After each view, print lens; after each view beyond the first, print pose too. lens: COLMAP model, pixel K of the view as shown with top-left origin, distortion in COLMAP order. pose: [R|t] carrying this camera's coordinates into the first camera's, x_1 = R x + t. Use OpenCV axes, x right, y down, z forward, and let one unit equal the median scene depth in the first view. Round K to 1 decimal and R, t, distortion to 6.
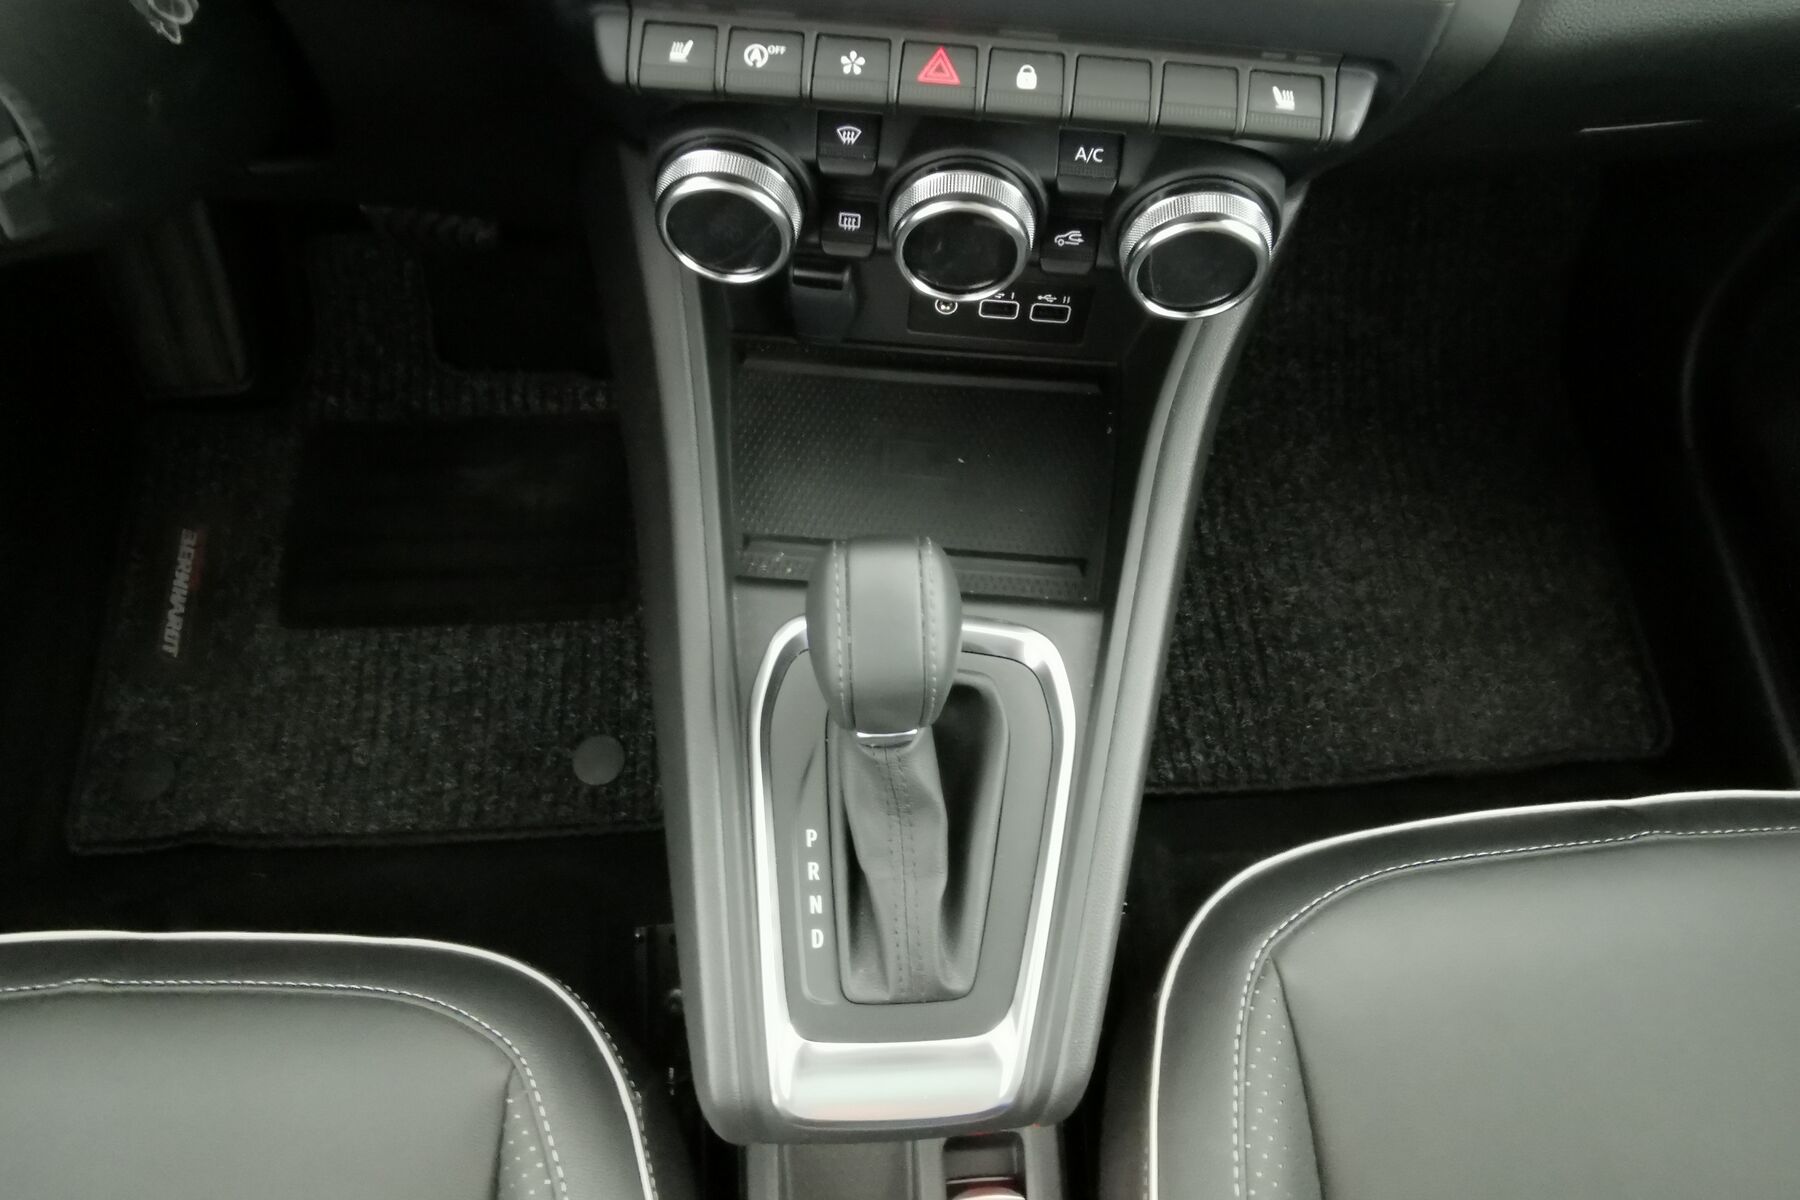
lens RADIAL K [[1049.4, 0, 893.1], [0, 1049.4, 595.0], [0, 0, 1]] dist [-0.000357, -0.037279]
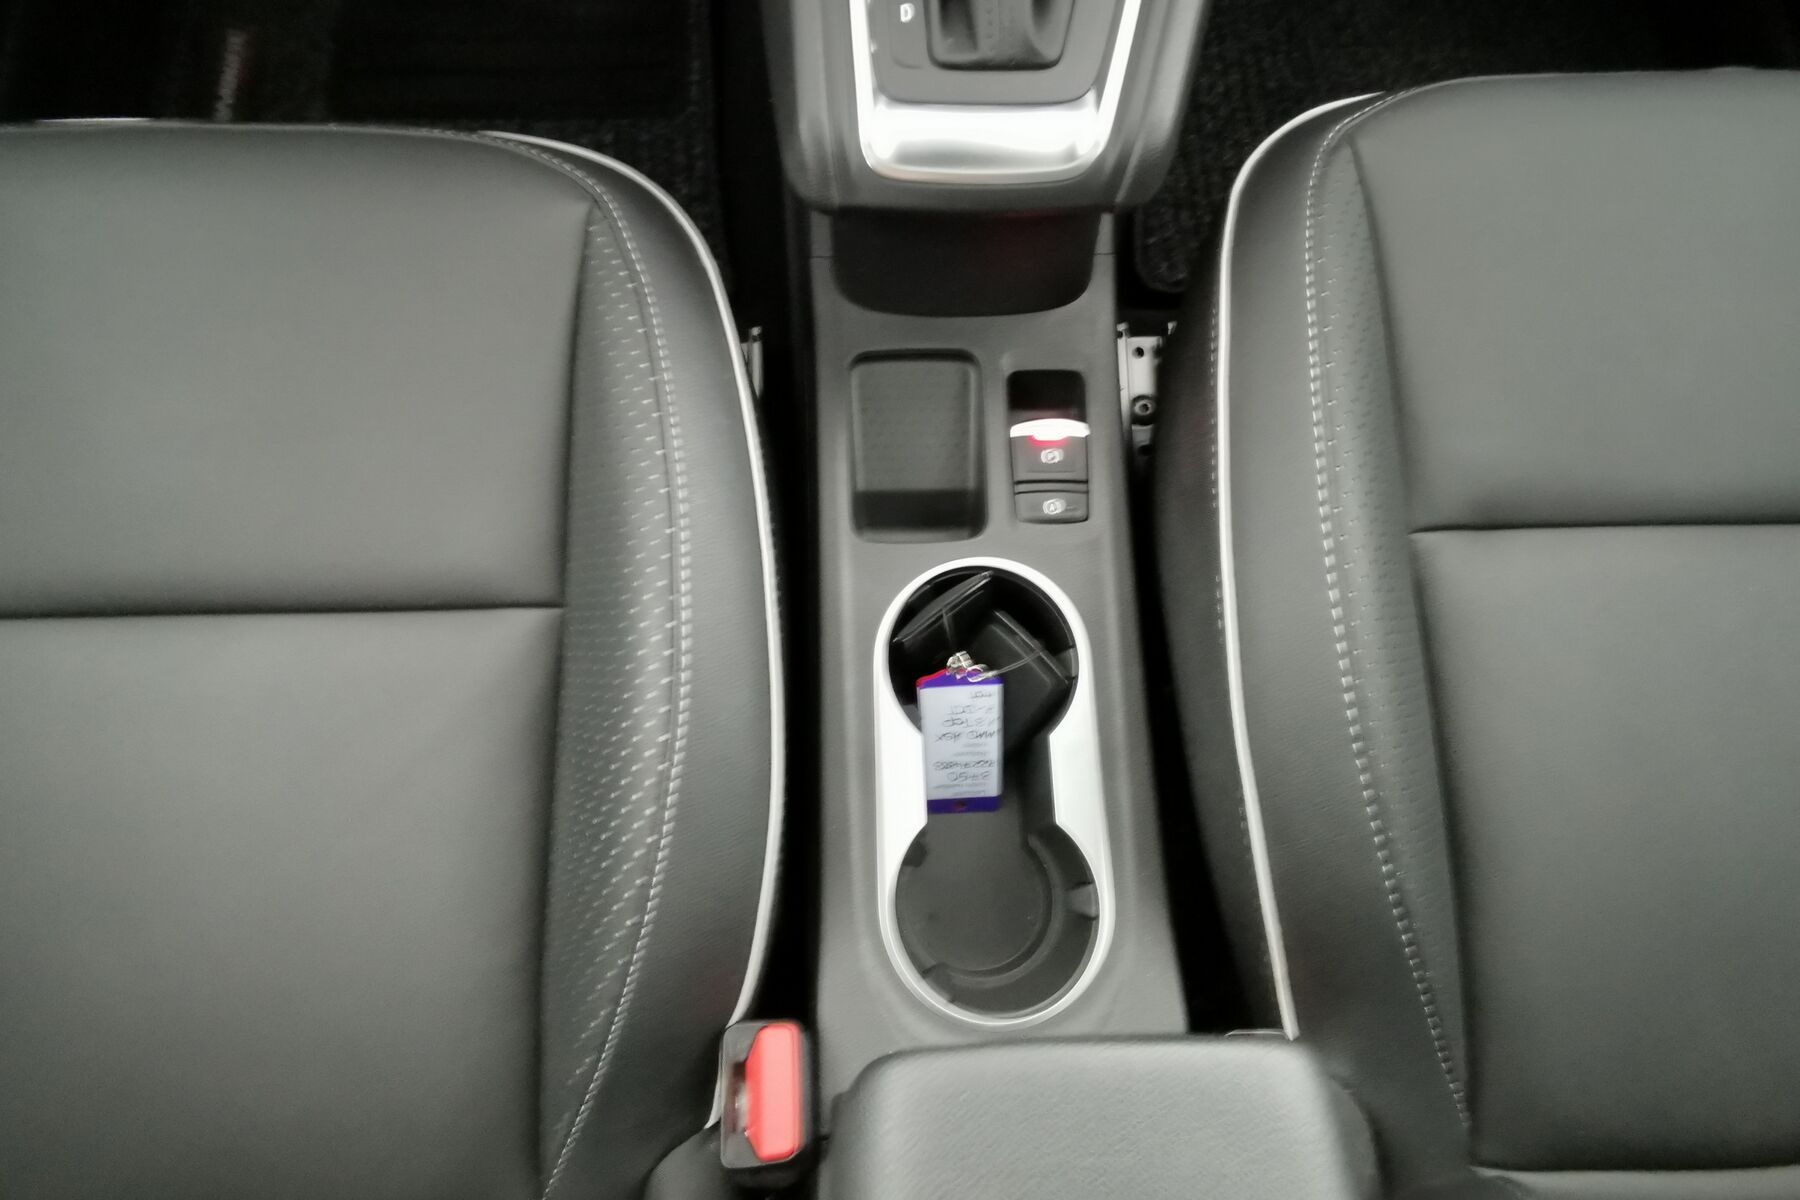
lens RADIAL K [[1049.4, 0, 901.1], [0, 1049.4, 599.1], [0, 0, 1]] dist [-0.000357, -0.037279]
pose [[0.999558, 0.029708, -0.001006, -0.061379], [-0.029474, 0.994929, 0.096164, 0.813121], [0.003857, -0.096092, 0.995365, -0.053435]]
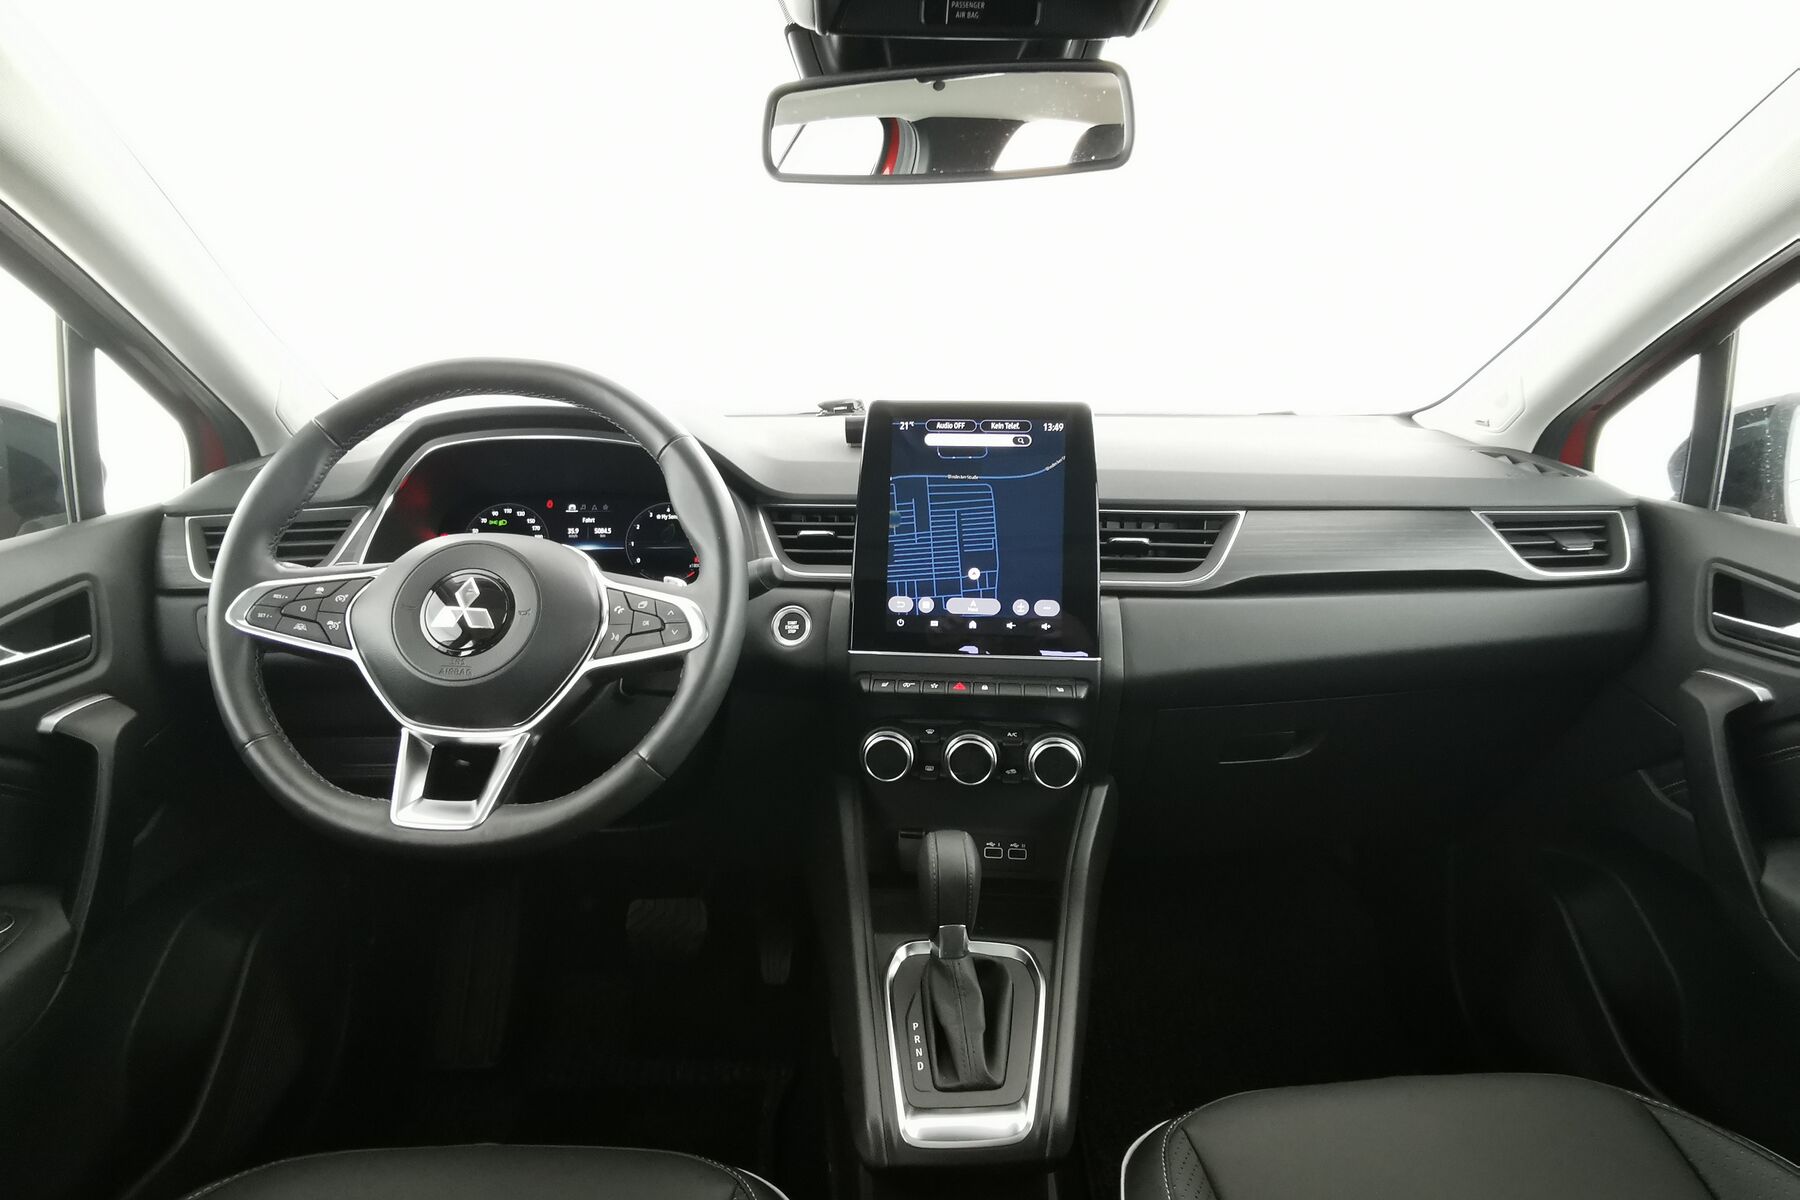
lens RADIAL K [[1049.4, 0, 911.5], [0, 1049.4, 596.2], [0, 0, 1]] dist [-0.000357, -0.037279]
pose [[0.999796, -0.019590, 0.004855, -0.082941], [0.015225, 0.574130, -0.818623, 1.440571], [0.013250, 0.818530, 0.574311, -0.824207]]
